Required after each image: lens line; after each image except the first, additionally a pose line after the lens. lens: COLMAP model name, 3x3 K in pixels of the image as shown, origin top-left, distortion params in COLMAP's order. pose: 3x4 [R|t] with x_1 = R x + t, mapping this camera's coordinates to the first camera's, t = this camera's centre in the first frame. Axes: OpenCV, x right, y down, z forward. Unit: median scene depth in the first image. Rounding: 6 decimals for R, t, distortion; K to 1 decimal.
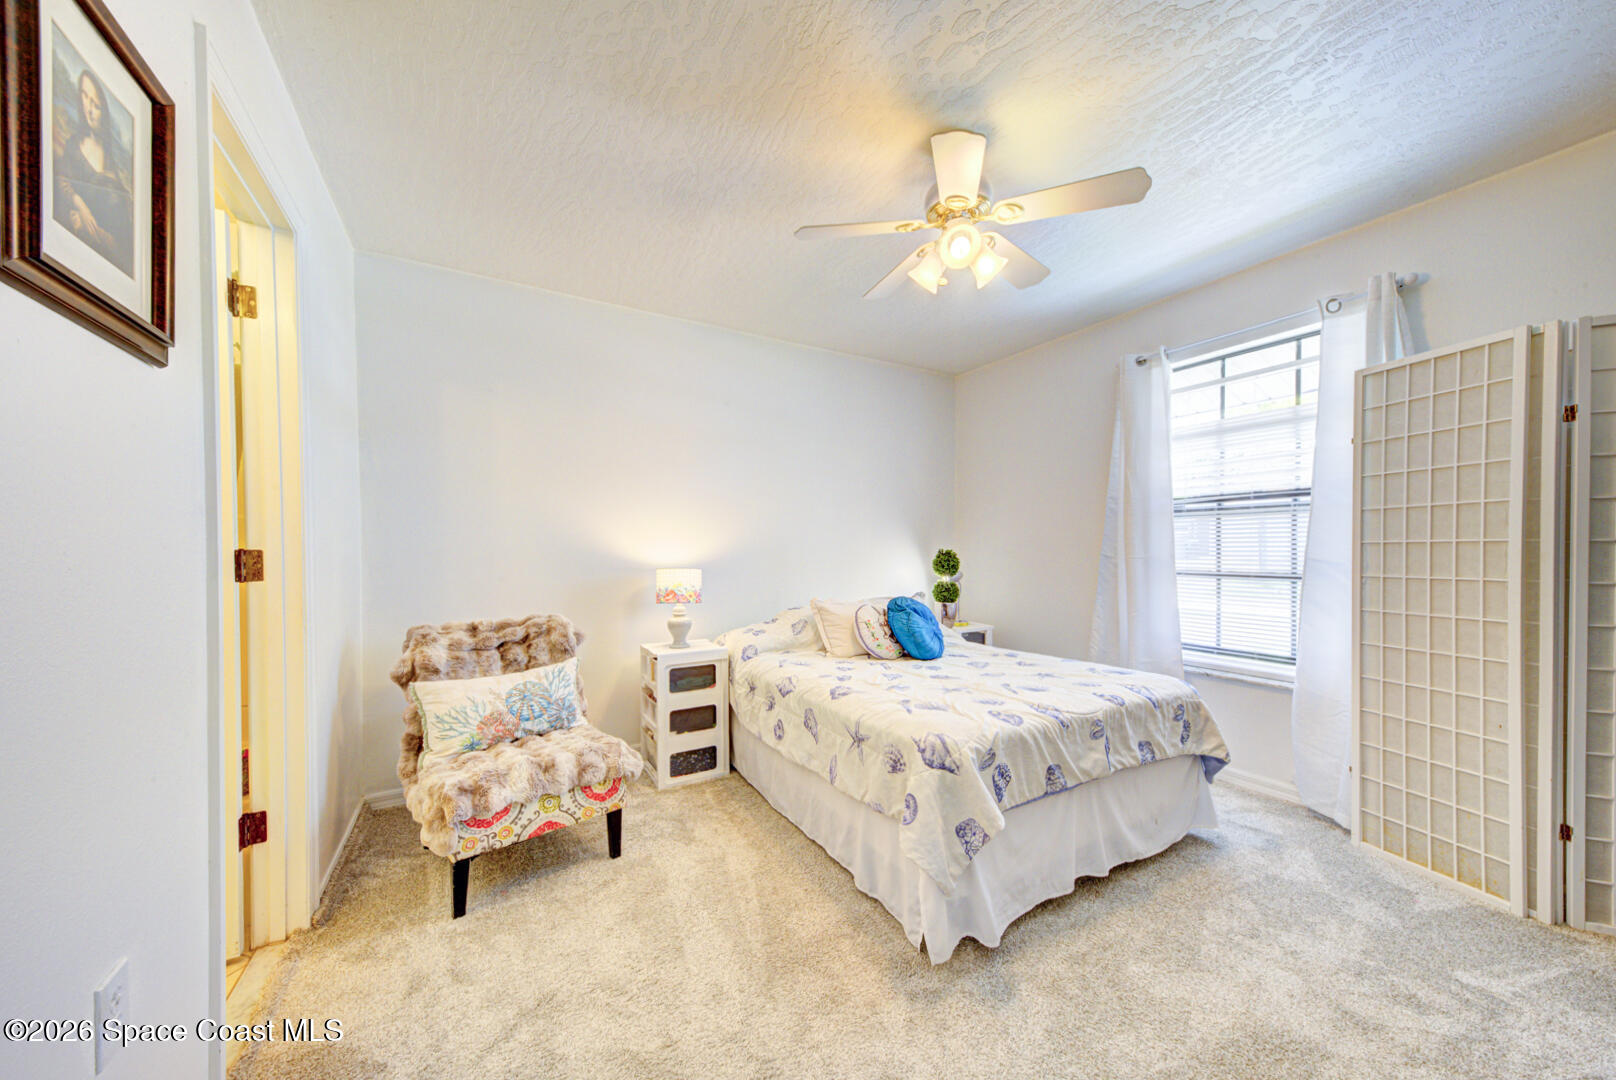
lens RADIAL K [[553.4, 0, 806.1], [0, 553.4, 555.2], [0, 0, 1]] dist [0.027291, -0.006592]
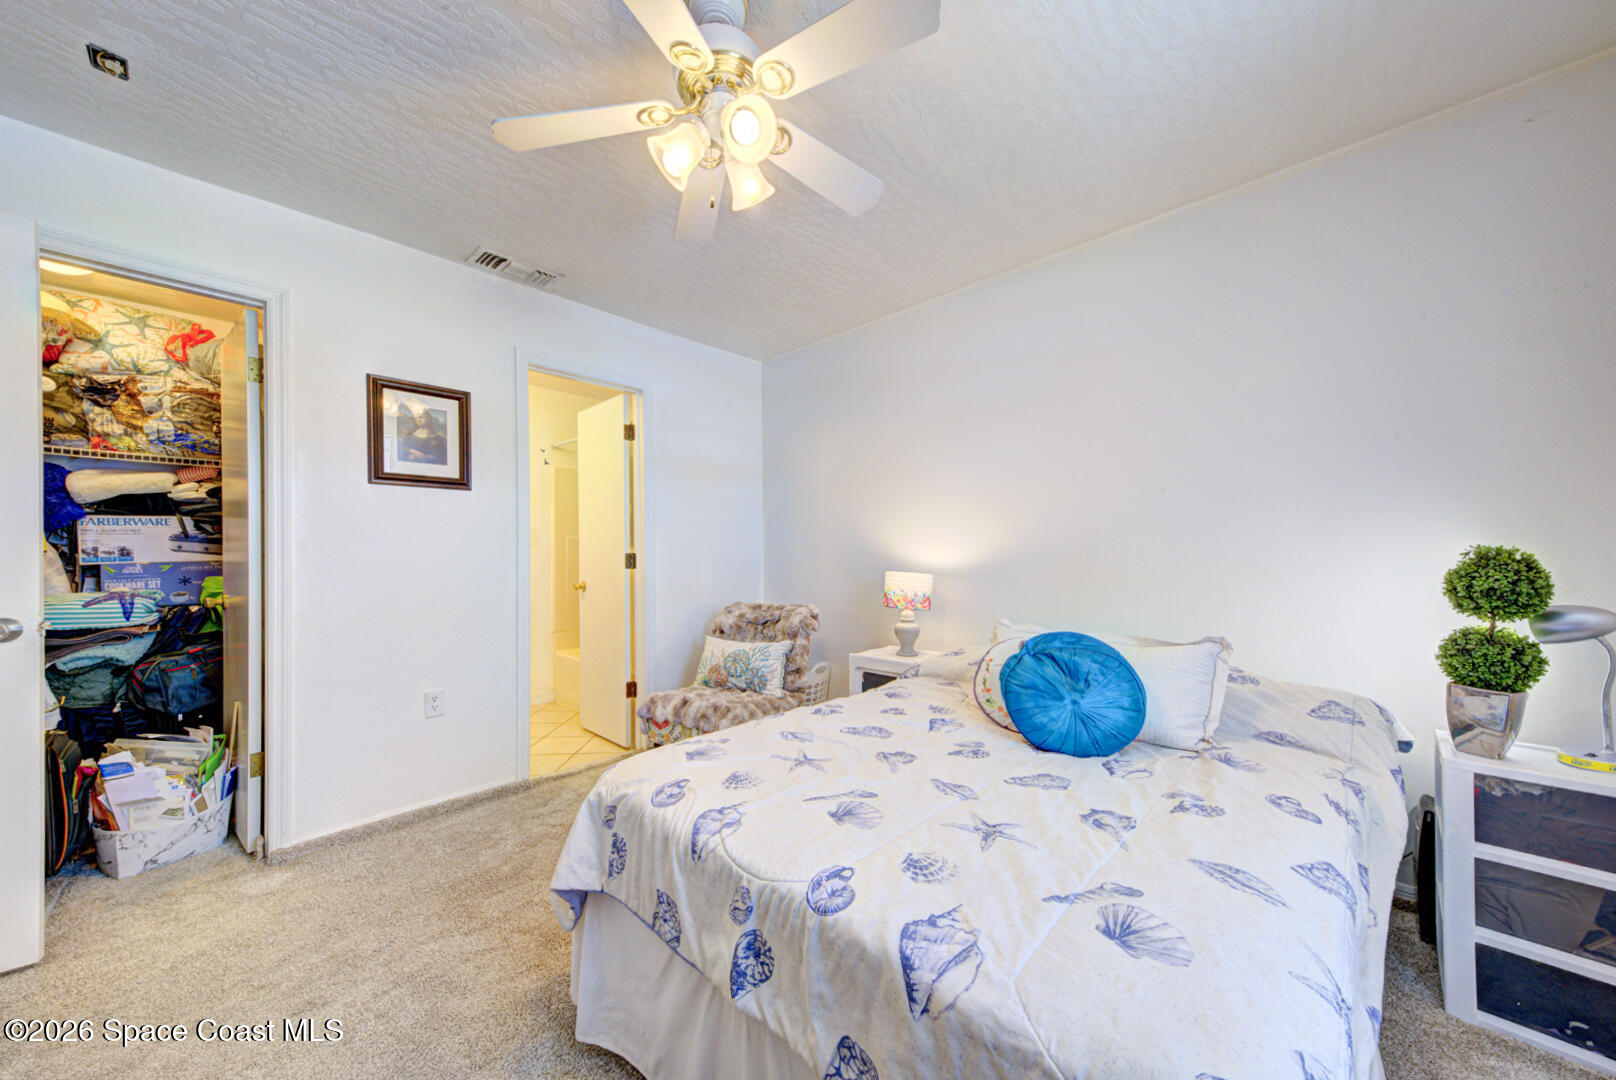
lens RADIAL K [[595.3, 0, 806.6], [0, 595.3, 555.6], [0, 0, 1]] dist [0.024417, -0.000053]
pose [[0.239303, 0.008528, -0.970907, 0.961607], [0.002544, 0.999952, 0.009410, -0.014107], [0.970942, -0.004722, 0.239270, 0.831410]]
